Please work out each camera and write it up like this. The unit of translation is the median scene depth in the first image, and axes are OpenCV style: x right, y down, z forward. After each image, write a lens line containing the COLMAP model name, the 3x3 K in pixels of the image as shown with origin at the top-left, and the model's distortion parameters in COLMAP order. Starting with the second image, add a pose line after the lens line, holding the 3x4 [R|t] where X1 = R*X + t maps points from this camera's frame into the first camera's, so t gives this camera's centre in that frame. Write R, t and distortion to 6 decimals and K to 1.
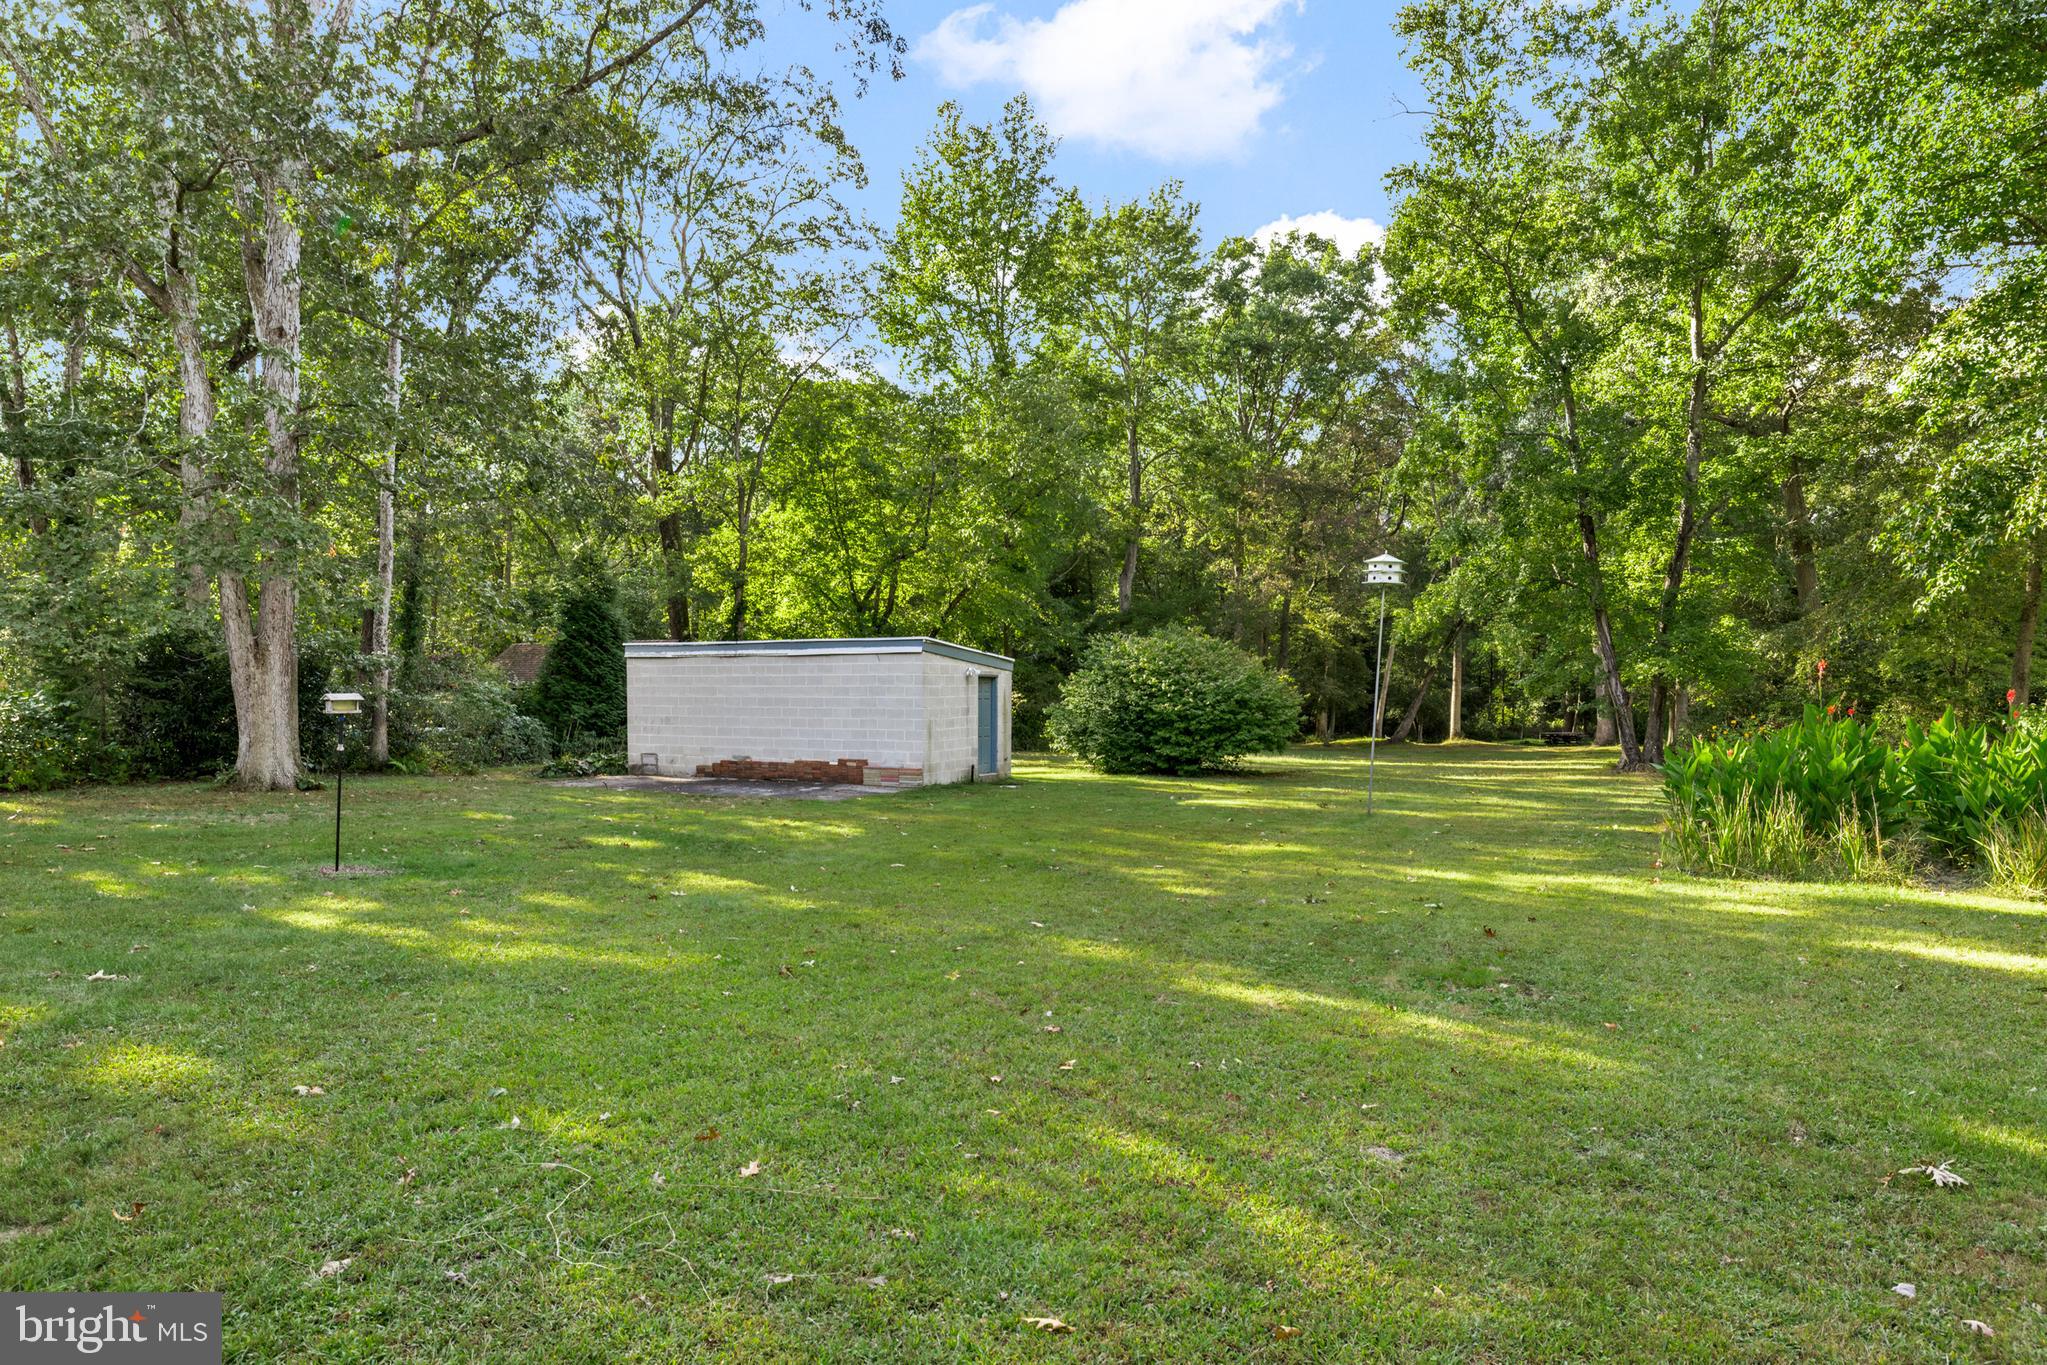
lens RADIAL K [[1277.6, 0, 1032.3], [0, 1277.6, 694.9], [0, 0, 1]] dist [-0.006040, 0.000508]
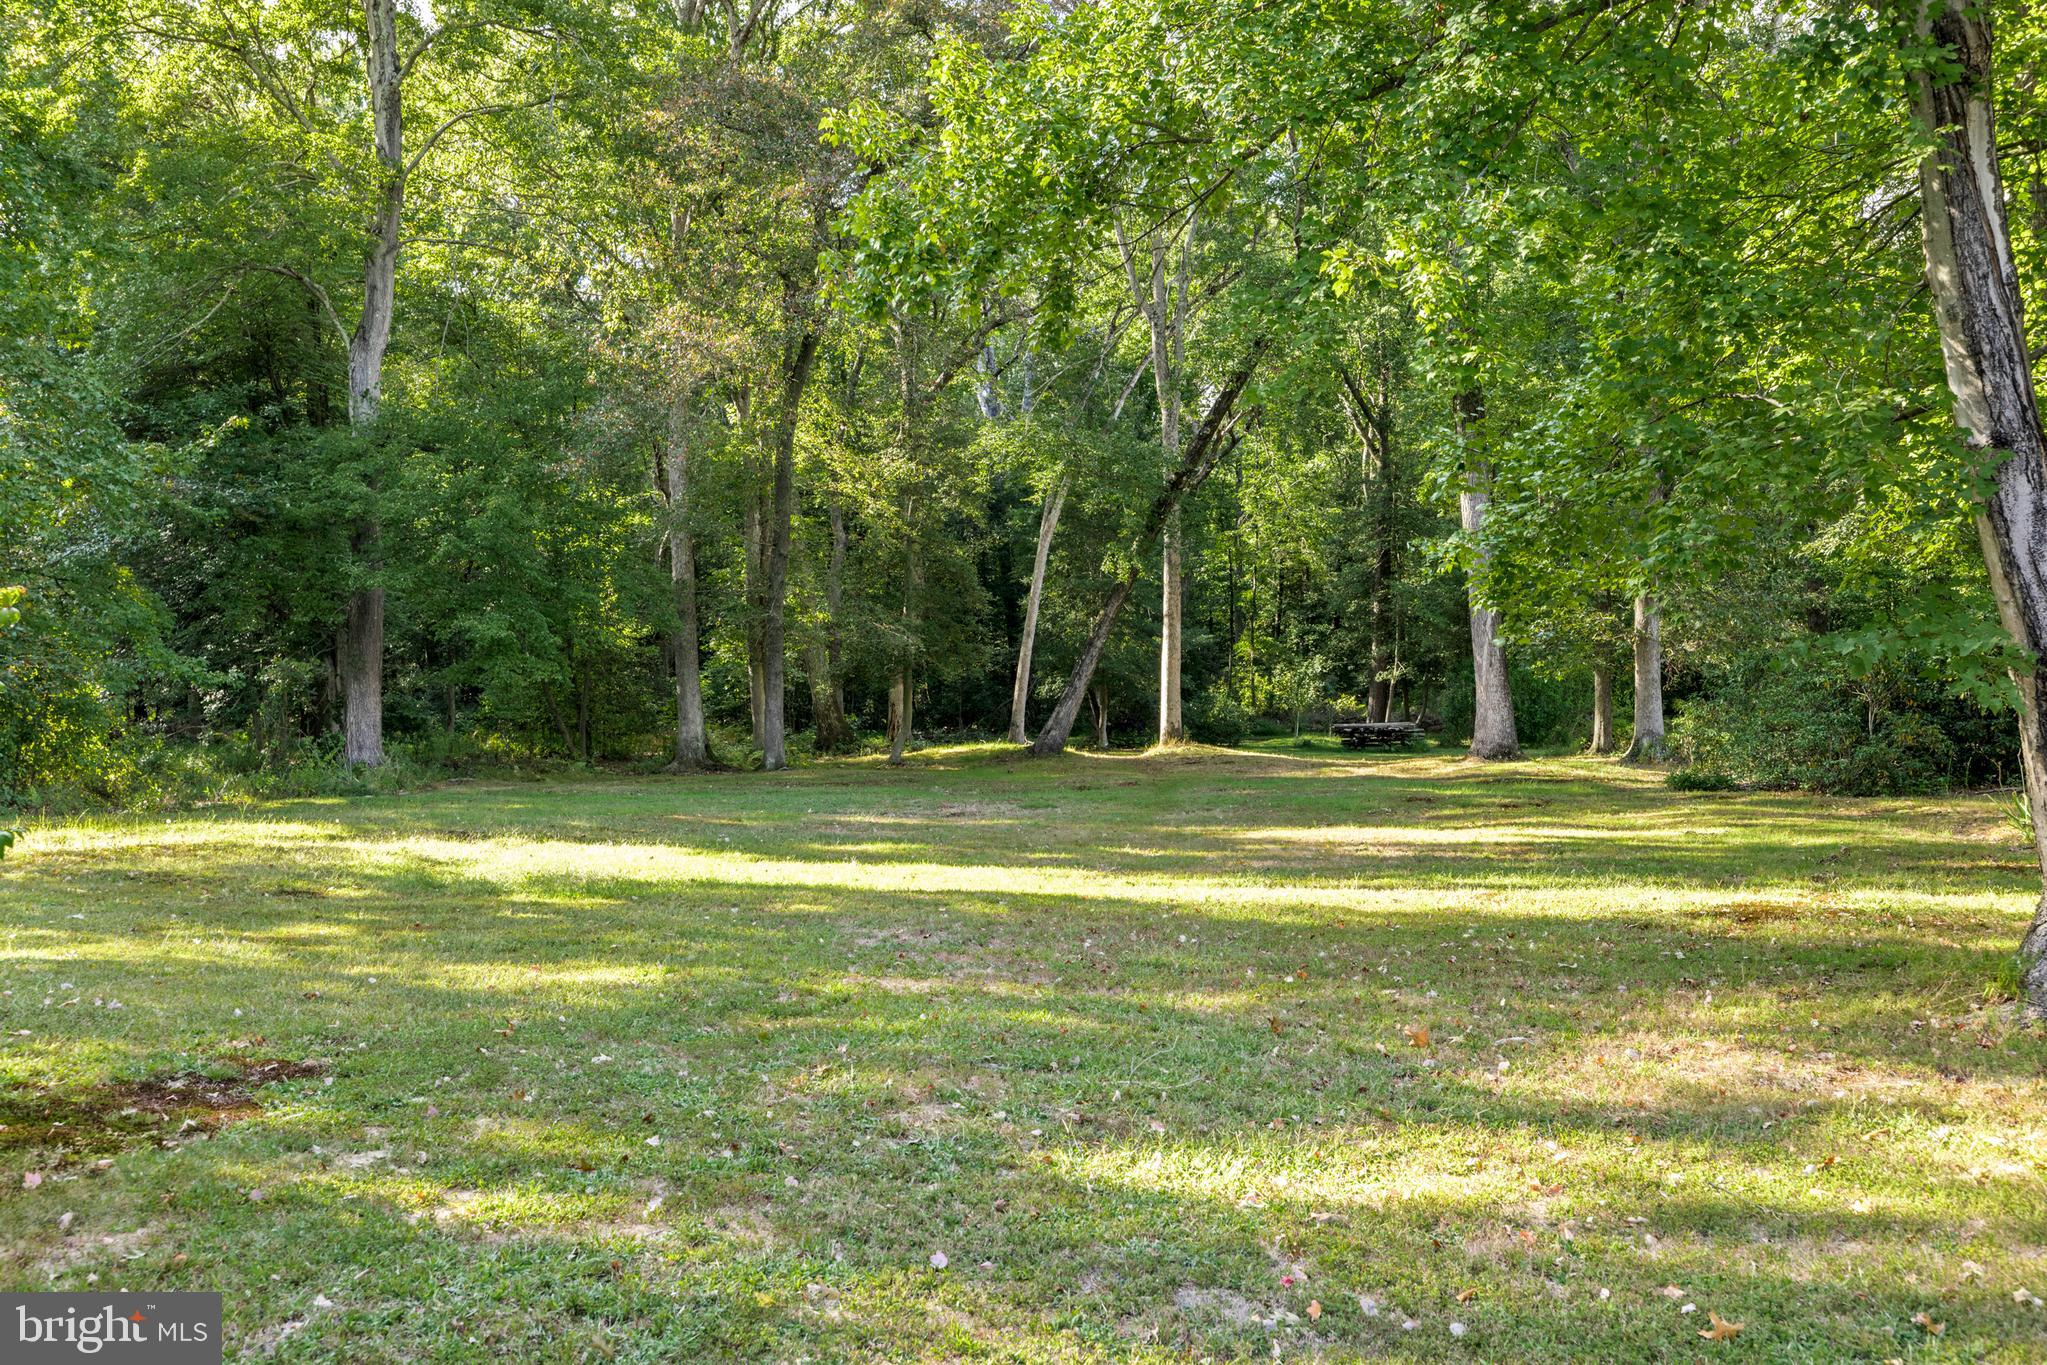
lens RADIAL K [[2055.8, 0, 1022.2], [0, 2055.8, 679.2], [0, 0, 1]] dist [-0.007363, 0.000000]
pose [[0.969368, -0.007947, 0.245483, 0.084005], [0.005559, 0.999930, 0.010420, 0.002723], [-0.245549, -0.008736, 0.969345, 0.253004]]
